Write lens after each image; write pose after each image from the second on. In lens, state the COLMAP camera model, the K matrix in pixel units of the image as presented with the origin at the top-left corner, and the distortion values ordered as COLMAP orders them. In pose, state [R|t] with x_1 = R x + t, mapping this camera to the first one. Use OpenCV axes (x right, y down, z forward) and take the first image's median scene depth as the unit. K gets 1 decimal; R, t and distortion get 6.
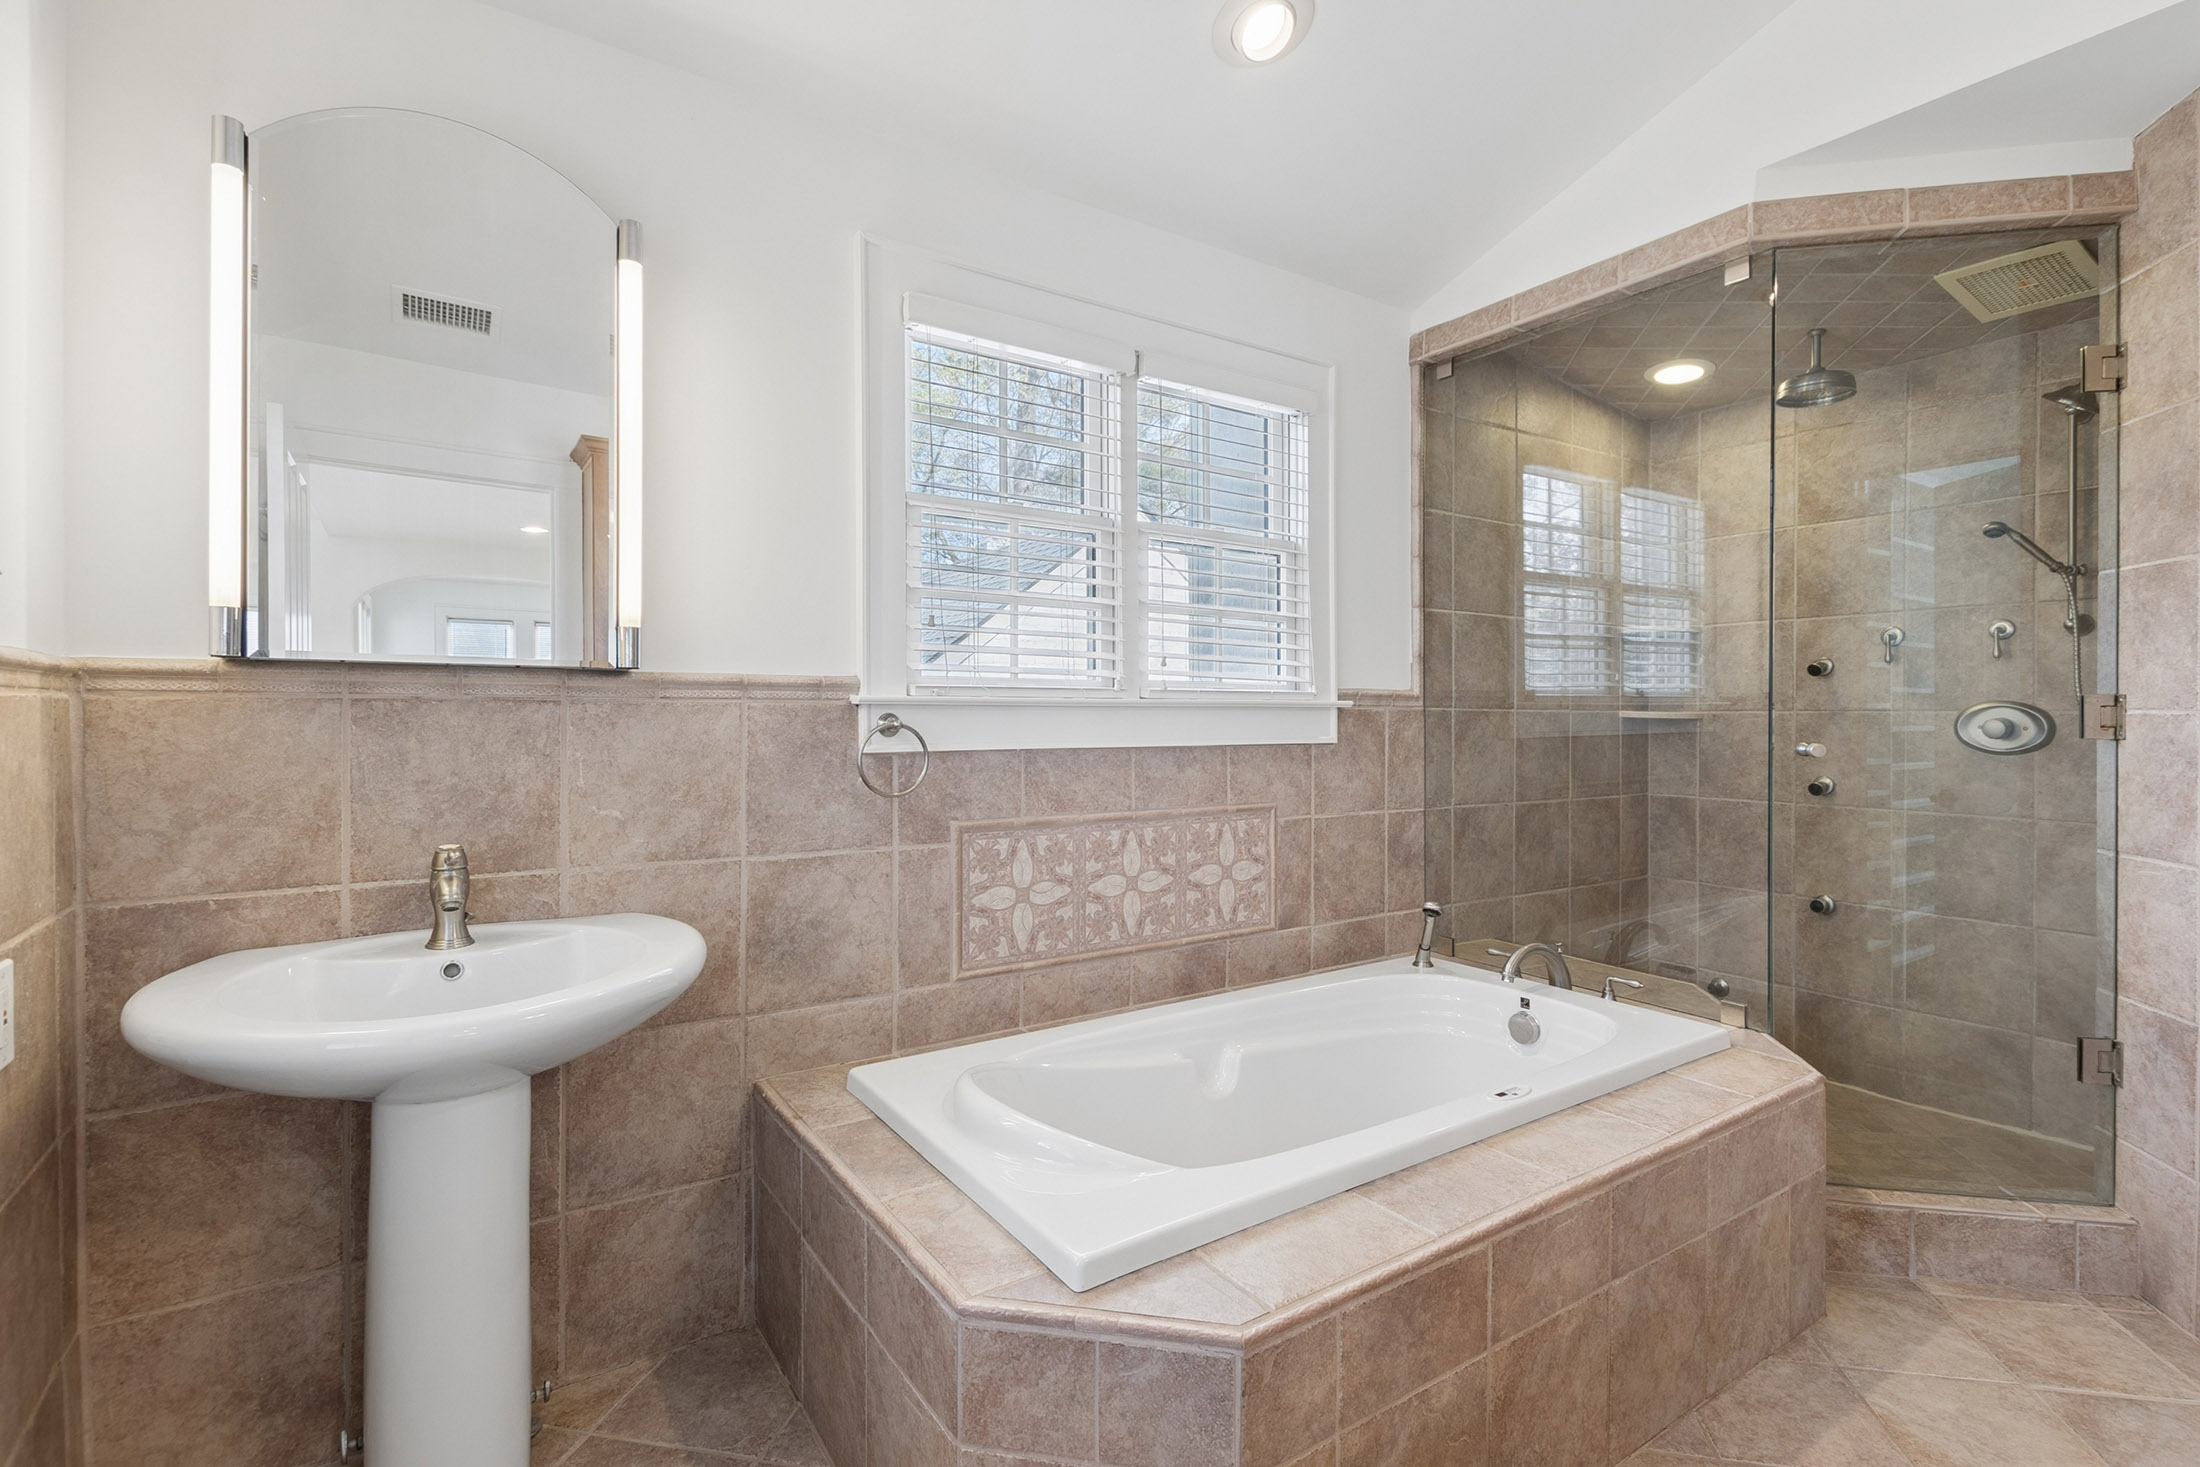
lens RADIAL K [[1028.3, 0, 1111.4], [0, 1028.3, 720.7], [0, 0, 1]] dist [0.005754, -0.001134]
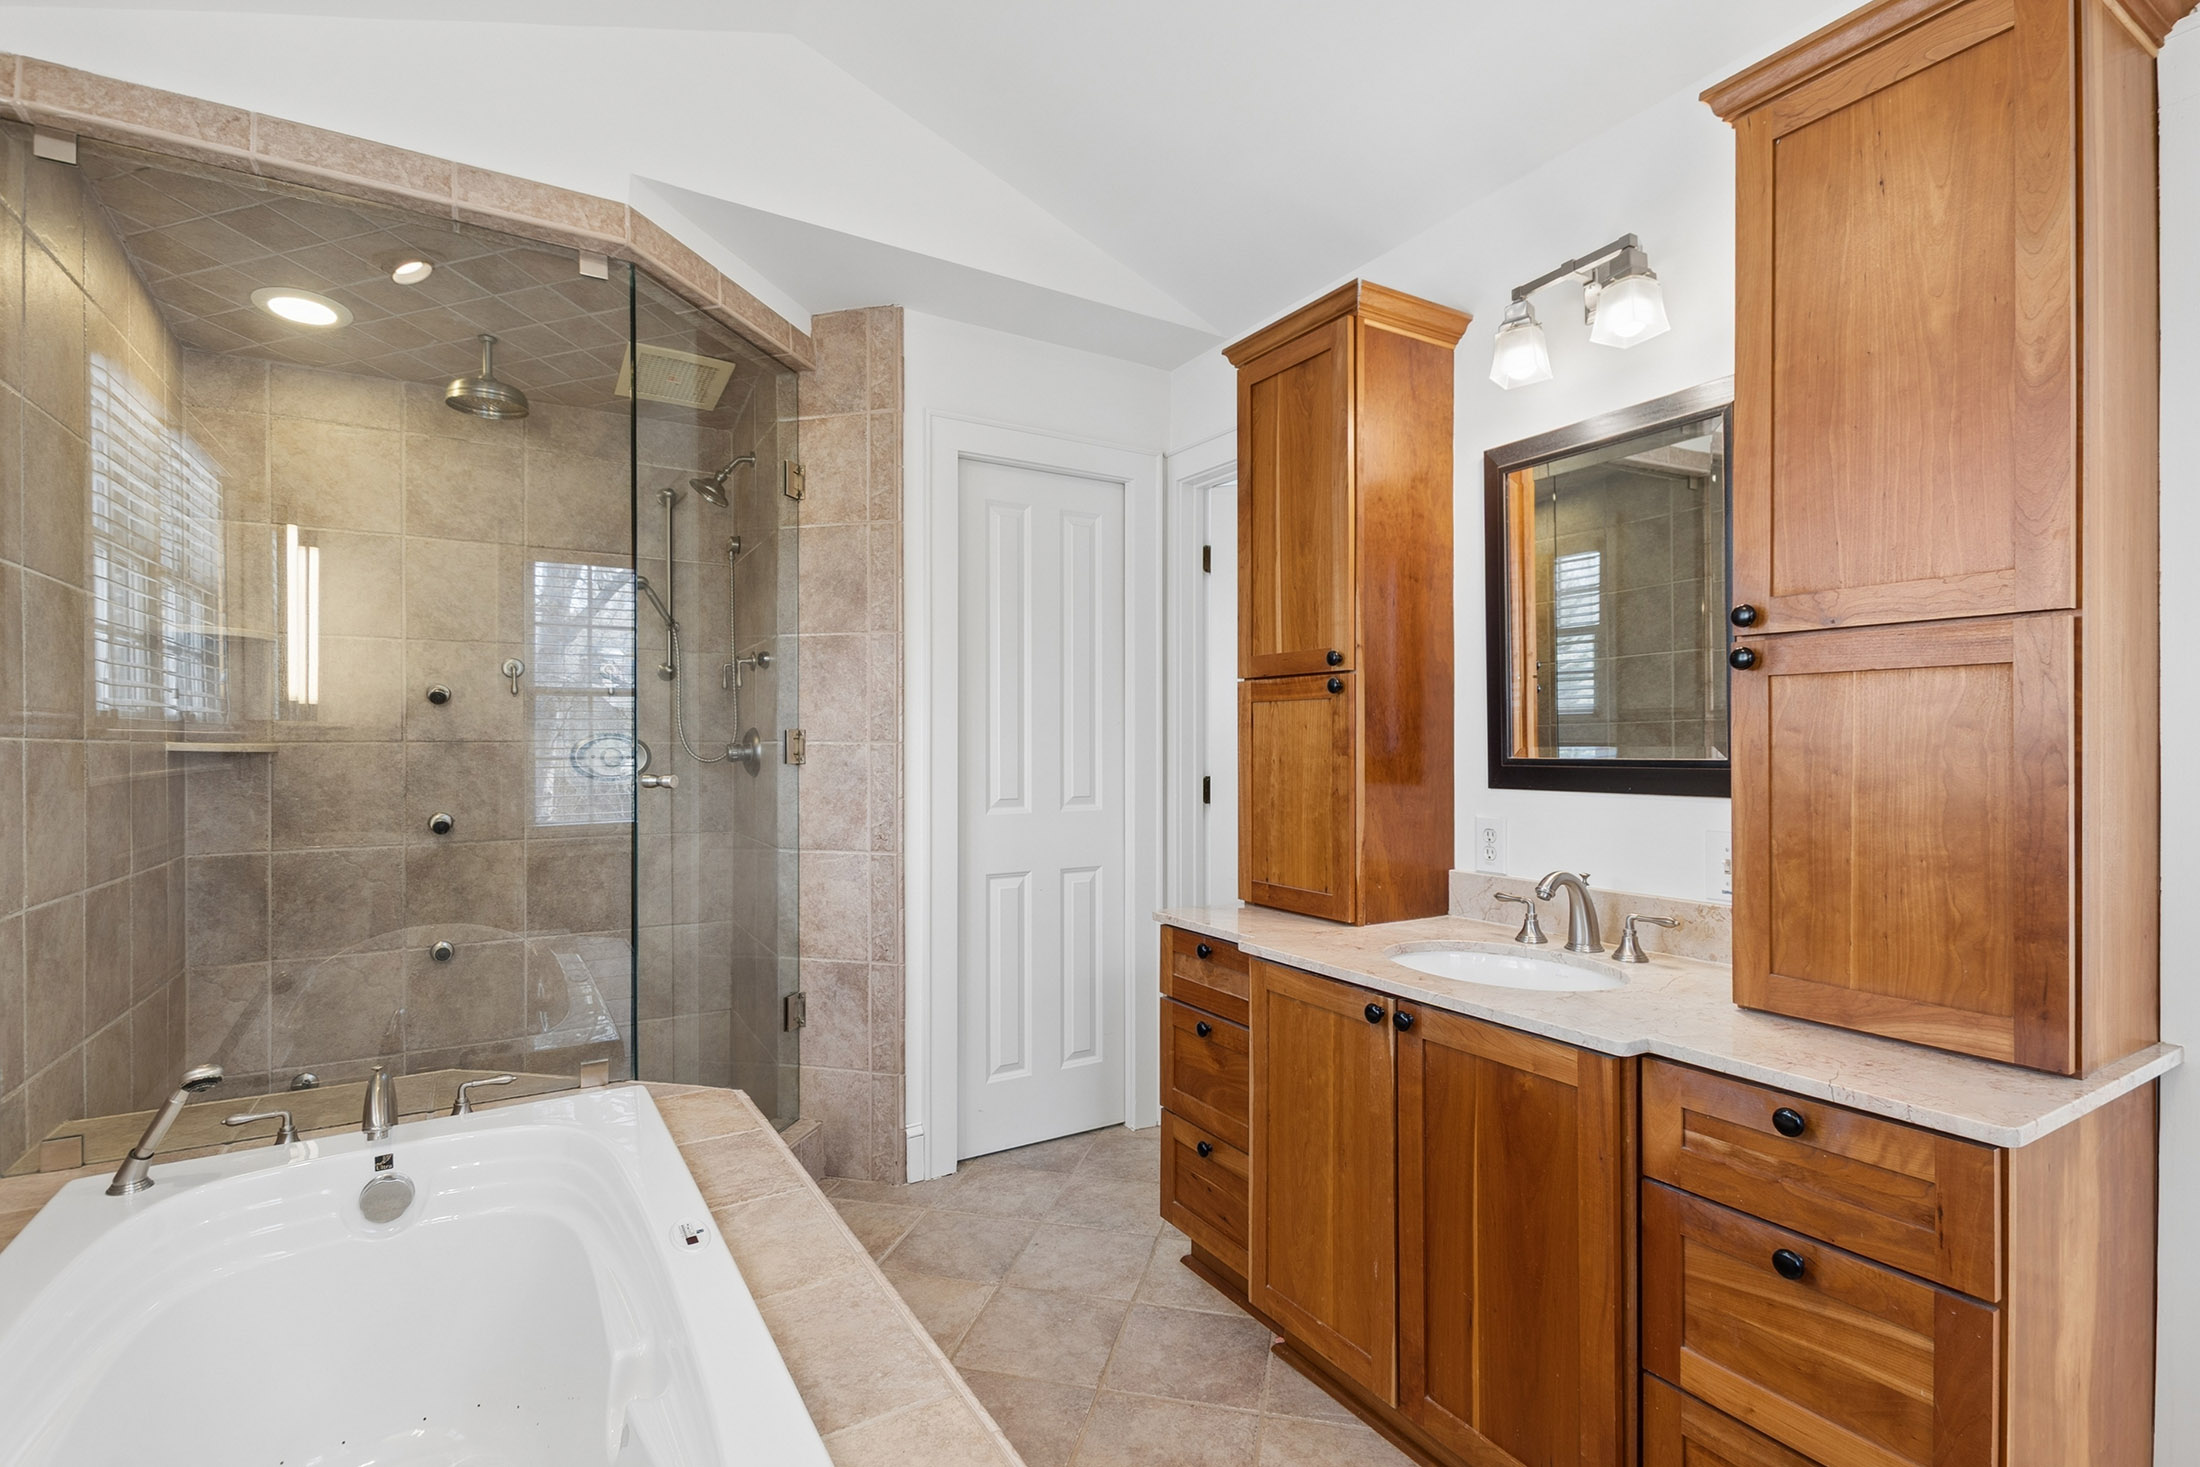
lens RADIAL K [[1028.3, 0, 1113.1], [0, 1028.3, 740.3], [0, 0, 1]] dist [0.005754, -0.001134]
pose [[0.025208, 0.001070, 0.999682, -0.244029], [0.009072, 0.999958, -0.001299, -0.004841], [-0.999641, 0.009102, 0.025198, 0.417982]]
